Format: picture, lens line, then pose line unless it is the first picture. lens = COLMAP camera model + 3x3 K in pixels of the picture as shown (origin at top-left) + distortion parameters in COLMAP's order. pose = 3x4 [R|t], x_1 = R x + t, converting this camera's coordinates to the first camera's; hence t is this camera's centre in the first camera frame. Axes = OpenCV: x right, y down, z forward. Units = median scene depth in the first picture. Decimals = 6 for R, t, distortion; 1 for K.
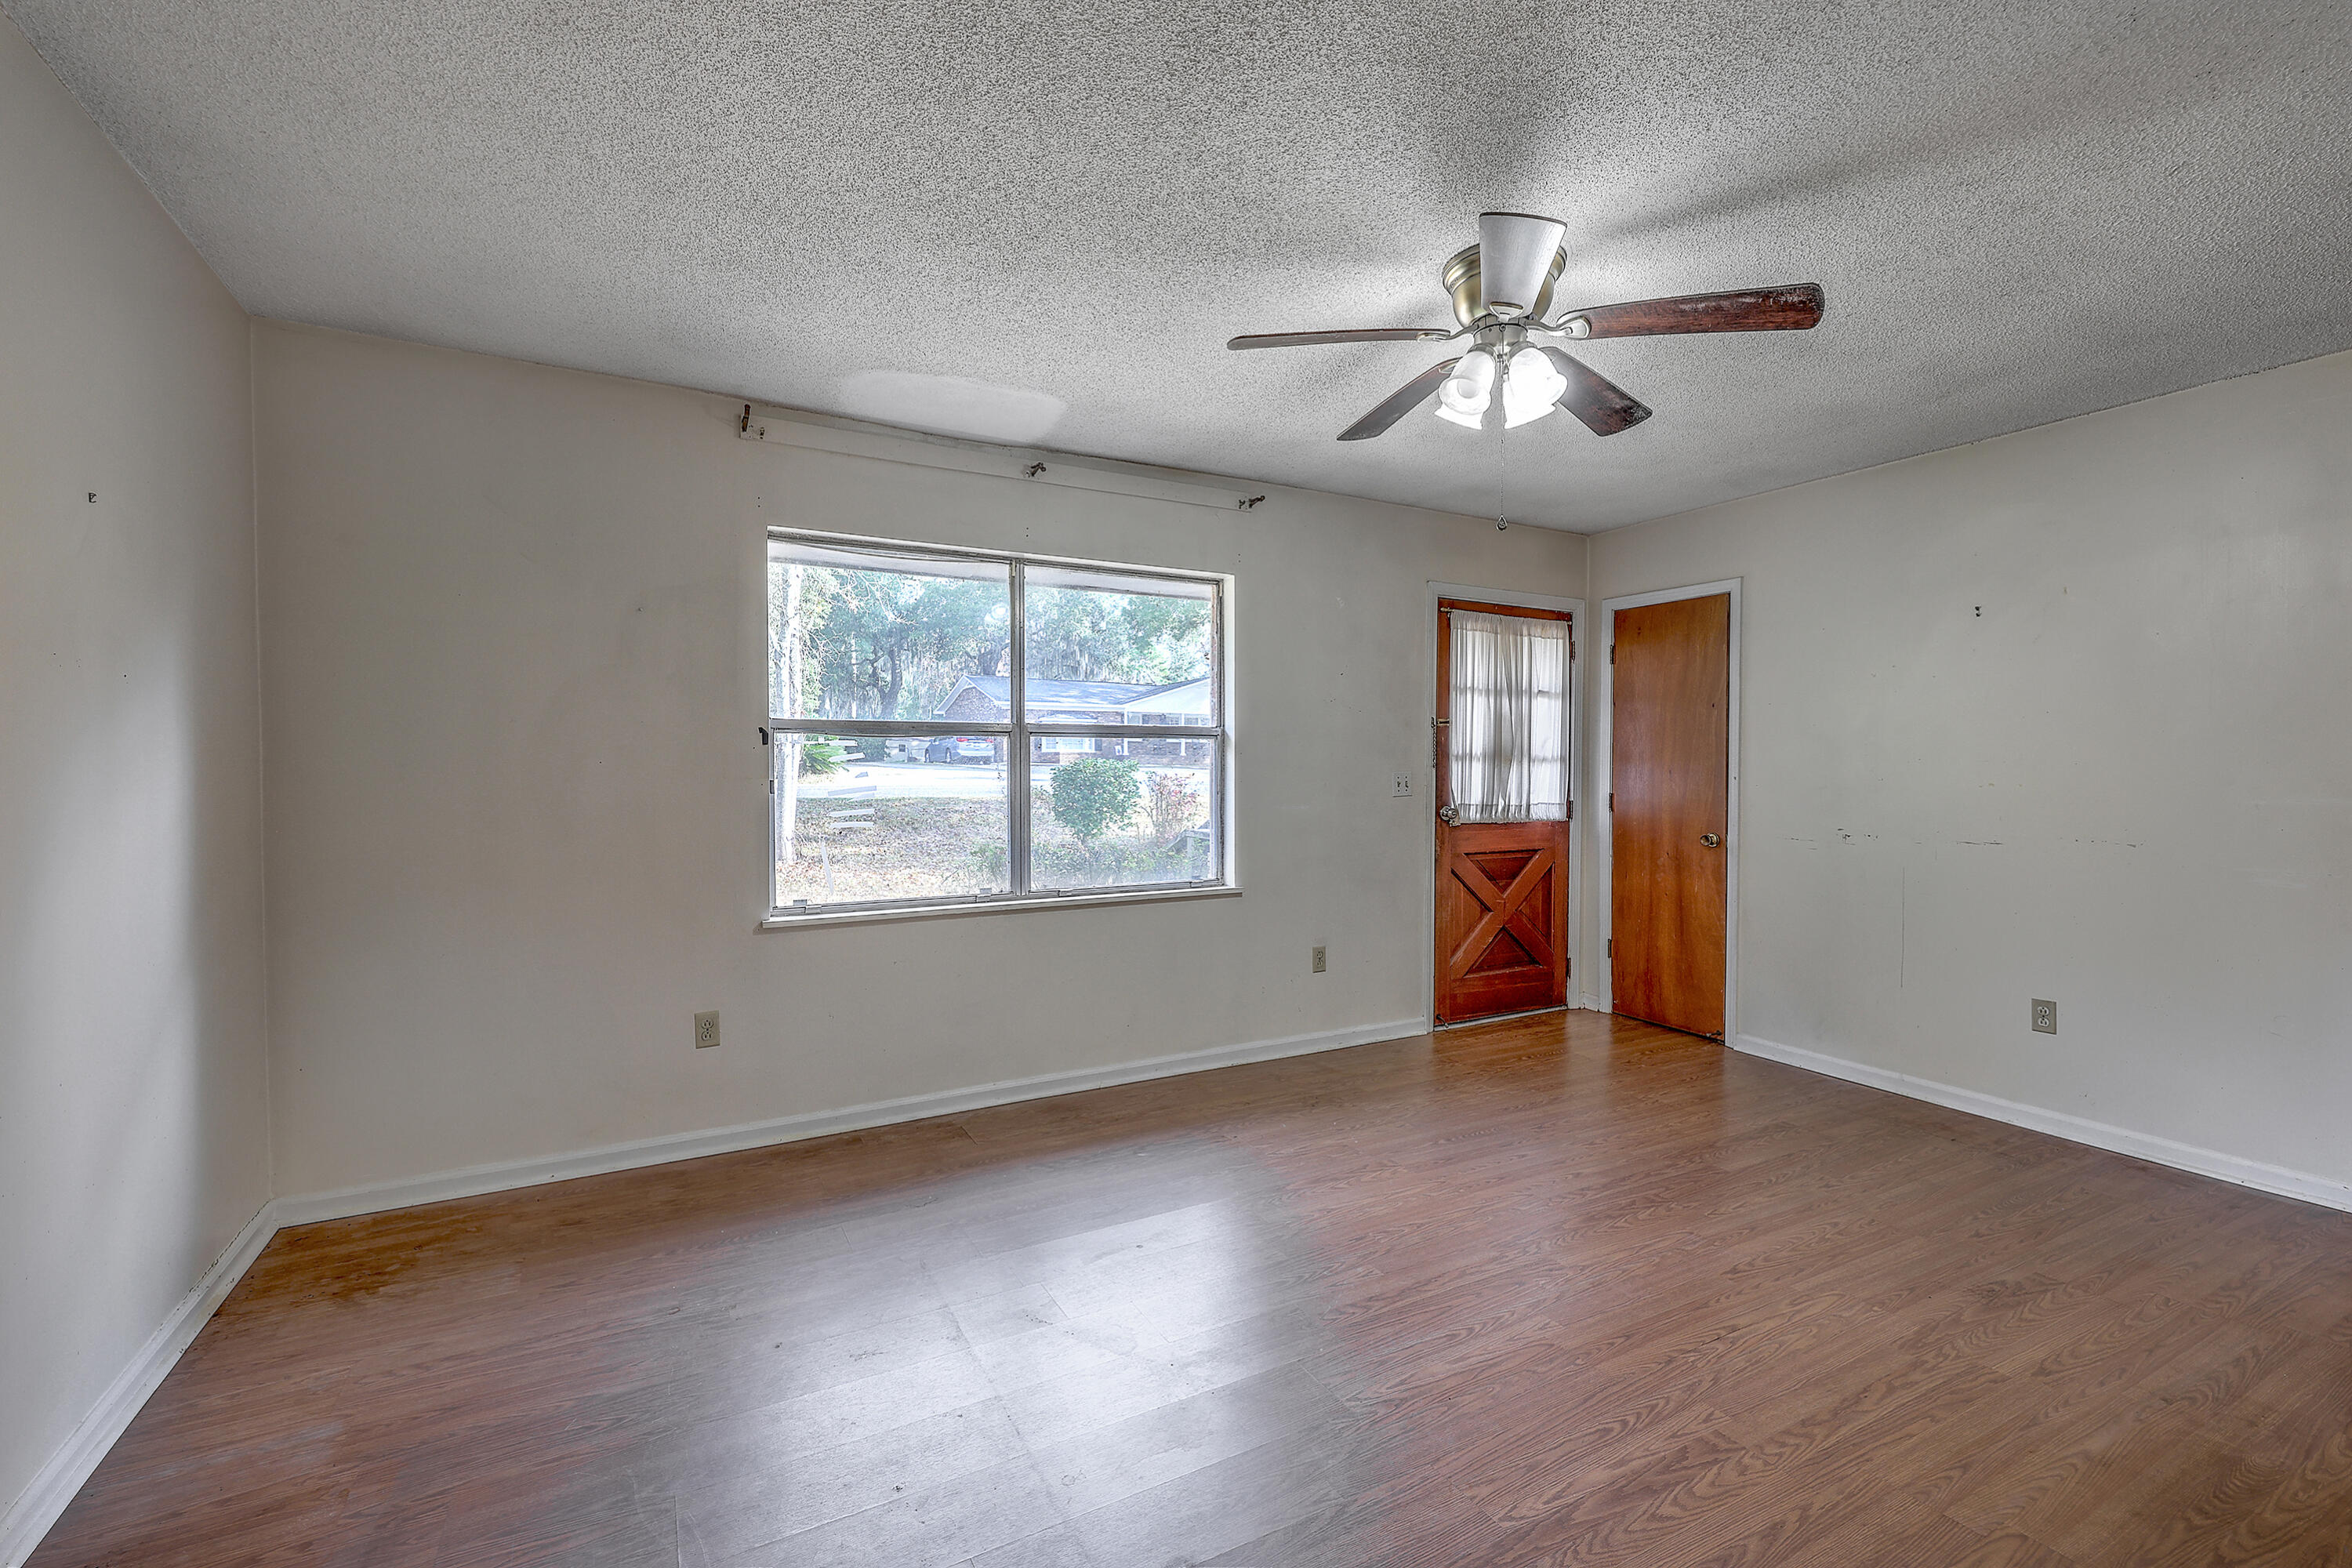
lens RADIAL K [[964.0, 0, 1166.9], [0, 964.0, 781.6], [0, 0, 1]] dist [0.002629, -0.000344]
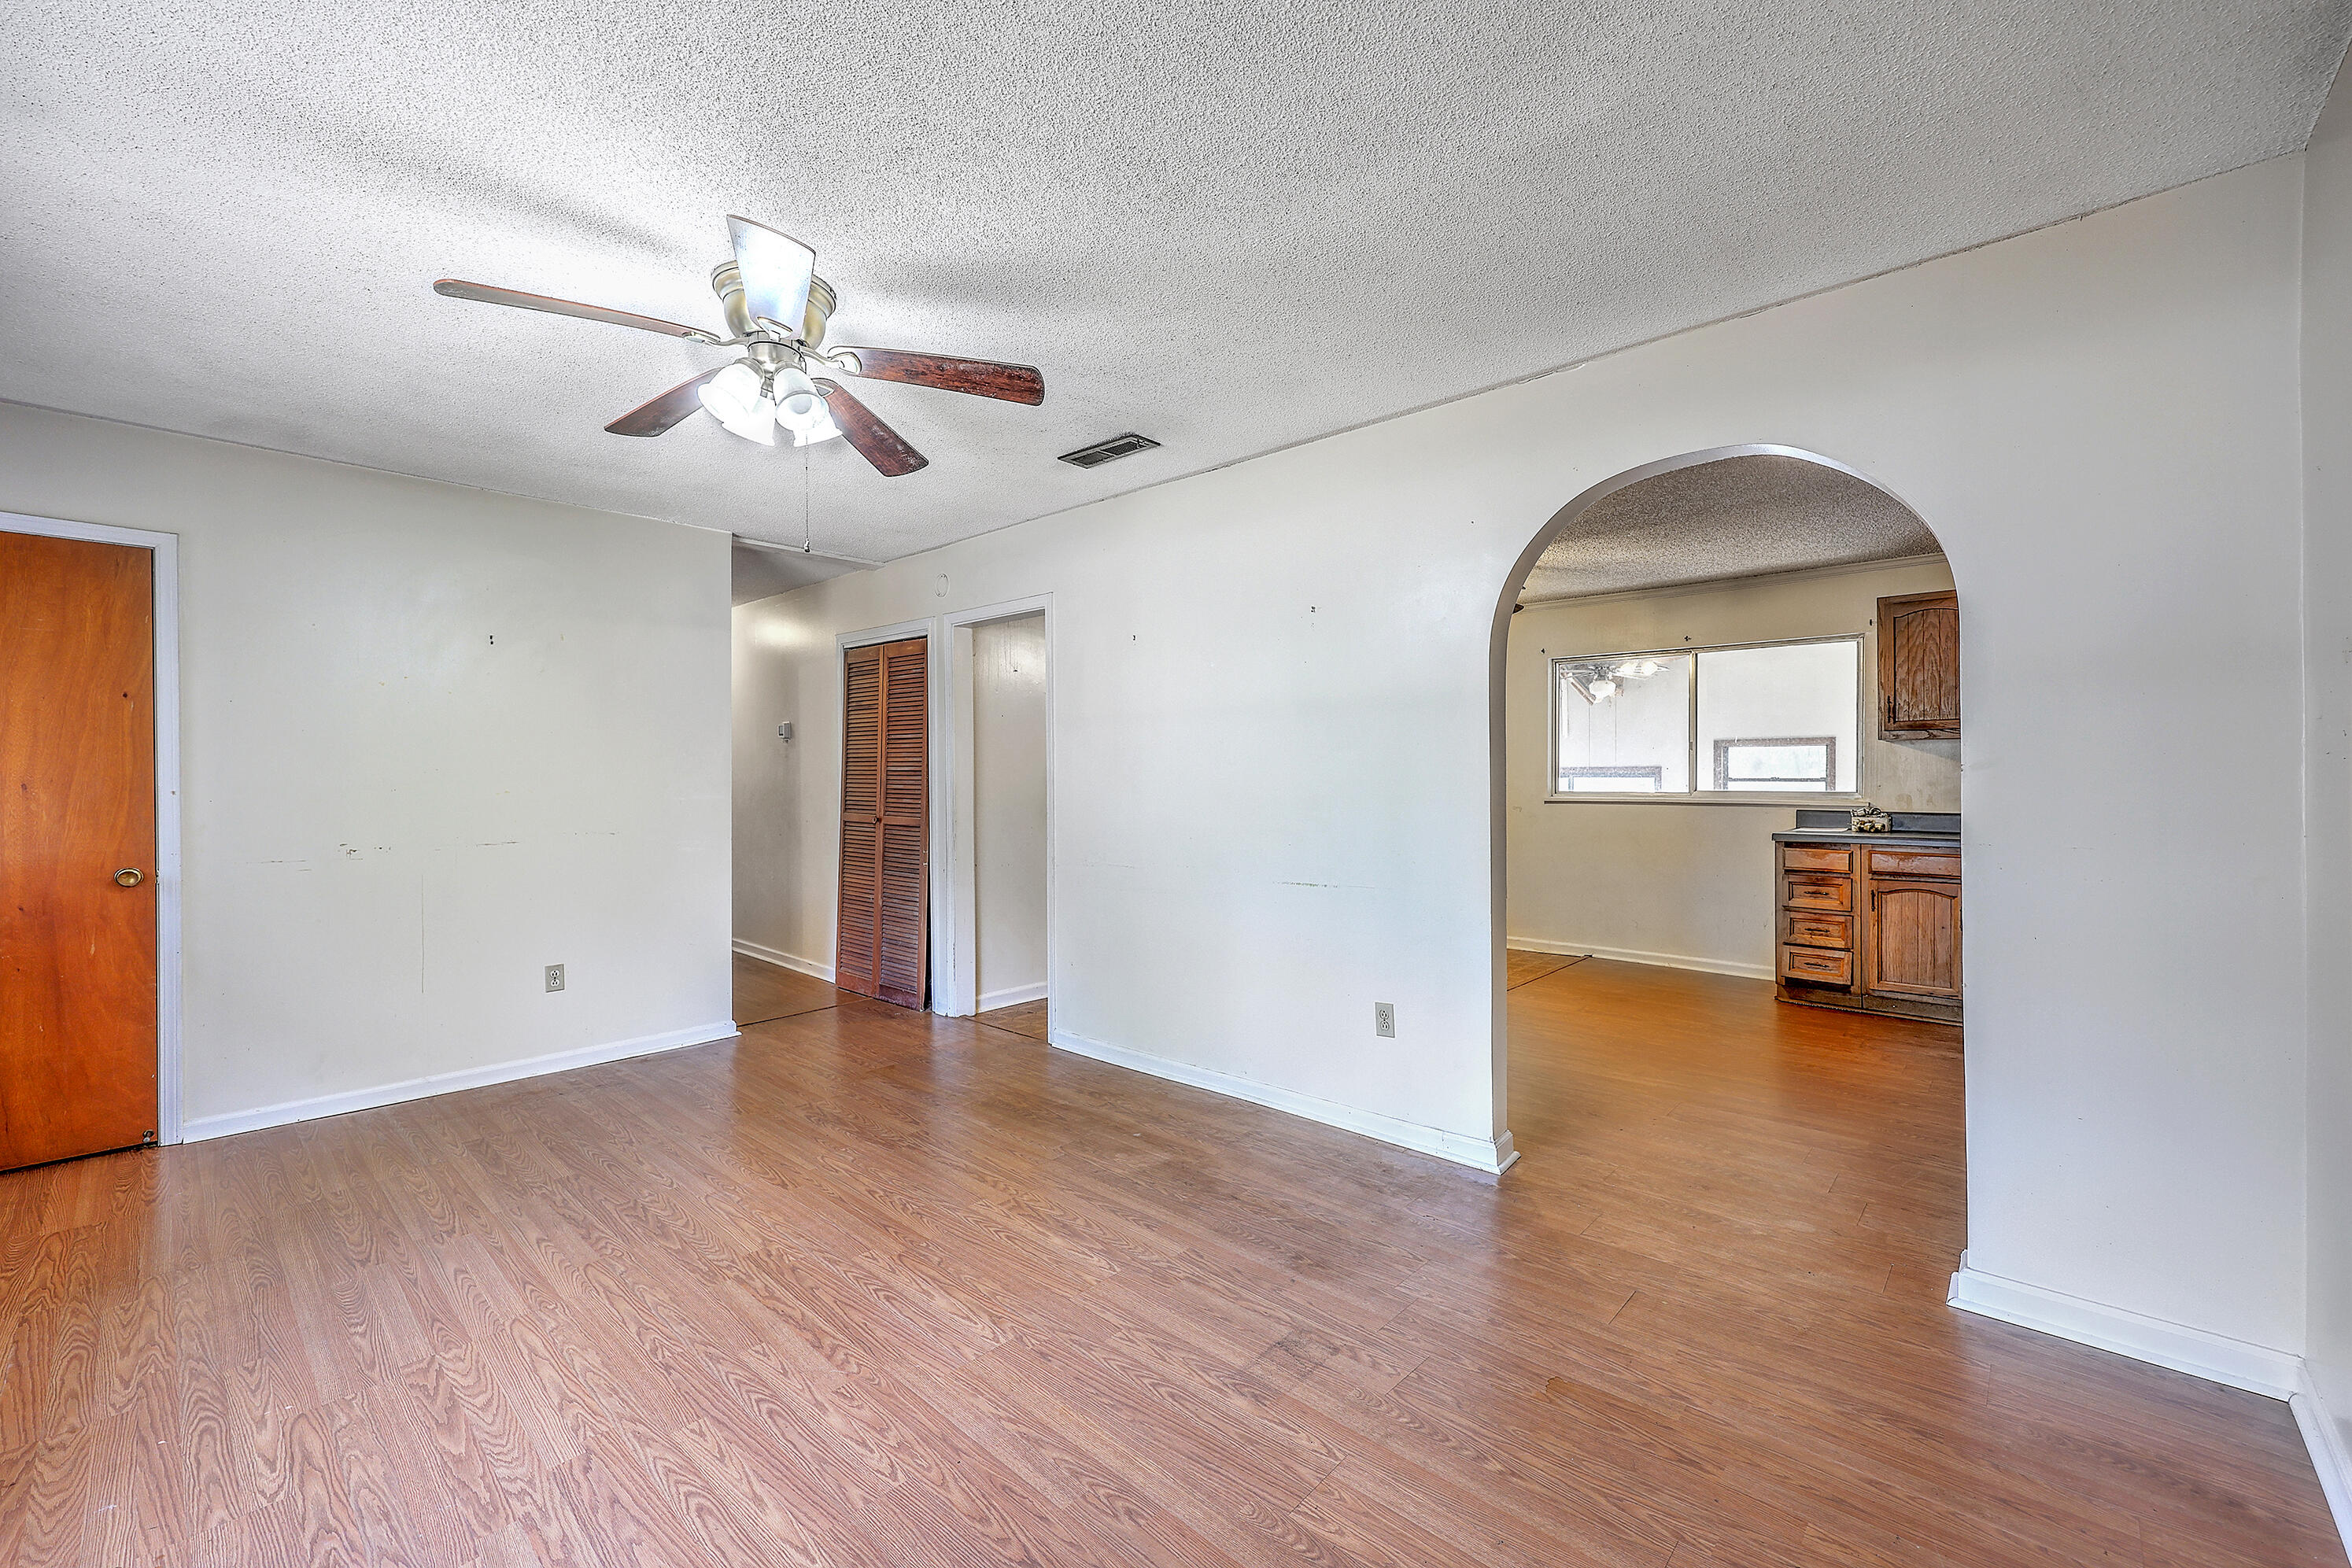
lens RADIAL K [[963.9, 0, 1179.8], [0, 963.9, 771.3], [0, 0, 1]] dist [0.002629, -0.000344]
pose [[-0.313504, 0.002544, 0.949583, -0.516122], [0.017811, 0.999836, 0.003201, -0.011313], [-0.949420, 0.017916, -0.313498, 0.623074]]
